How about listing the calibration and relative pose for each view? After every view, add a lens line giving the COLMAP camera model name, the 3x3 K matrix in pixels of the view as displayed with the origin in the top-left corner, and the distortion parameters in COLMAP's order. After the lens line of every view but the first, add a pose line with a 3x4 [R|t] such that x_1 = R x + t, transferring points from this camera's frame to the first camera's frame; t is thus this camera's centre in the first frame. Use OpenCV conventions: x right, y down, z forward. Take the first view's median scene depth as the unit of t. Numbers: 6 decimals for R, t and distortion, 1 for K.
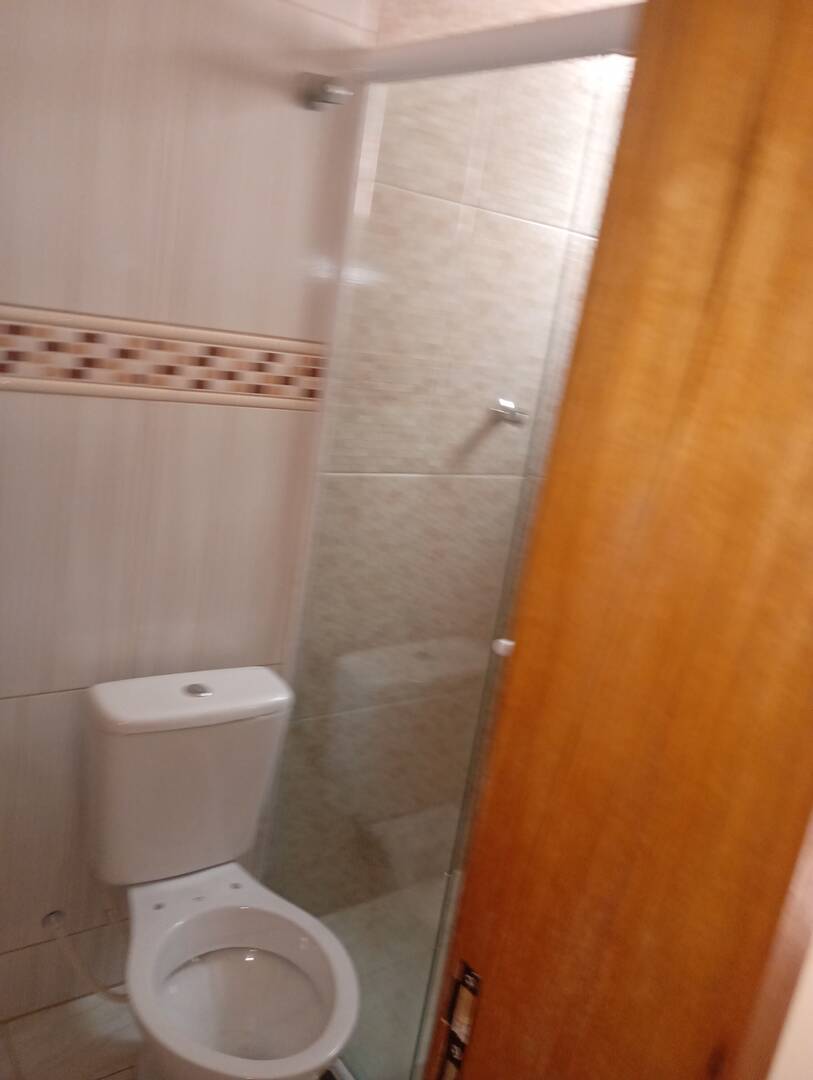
lens RADIAL K [[898.5, 0, 406.5], [0, 898.5, 540.0], [0, 0, 1]] dist [0.026774, -0.015113]
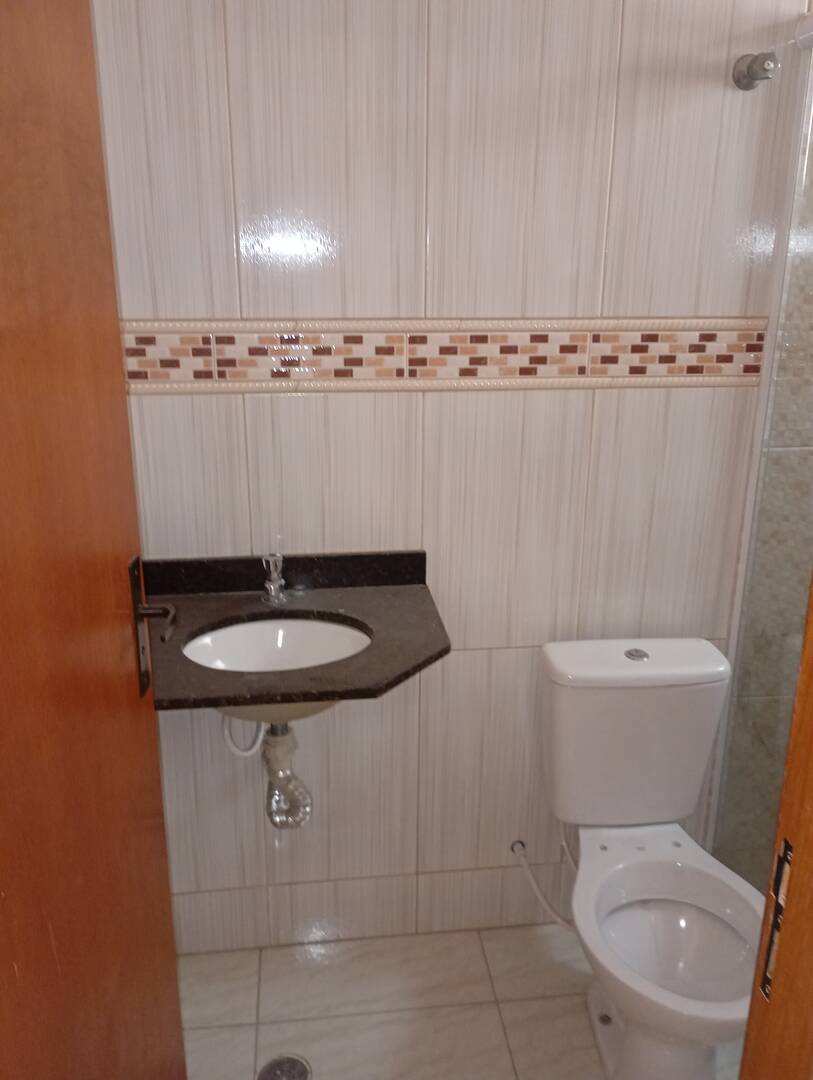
lens RADIAL K [[915.6, 0, 413.9], [0, 915.6, 535.3], [0, 0, 1]] dist [0.065831, -0.090200]
pose [[0.868812, -0.003222, -0.495132, 0.078501], [0.001189, 0.999990, -0.004421, 0.027720], [0.495141, 0.003253, 0.868806, -0.084489]]
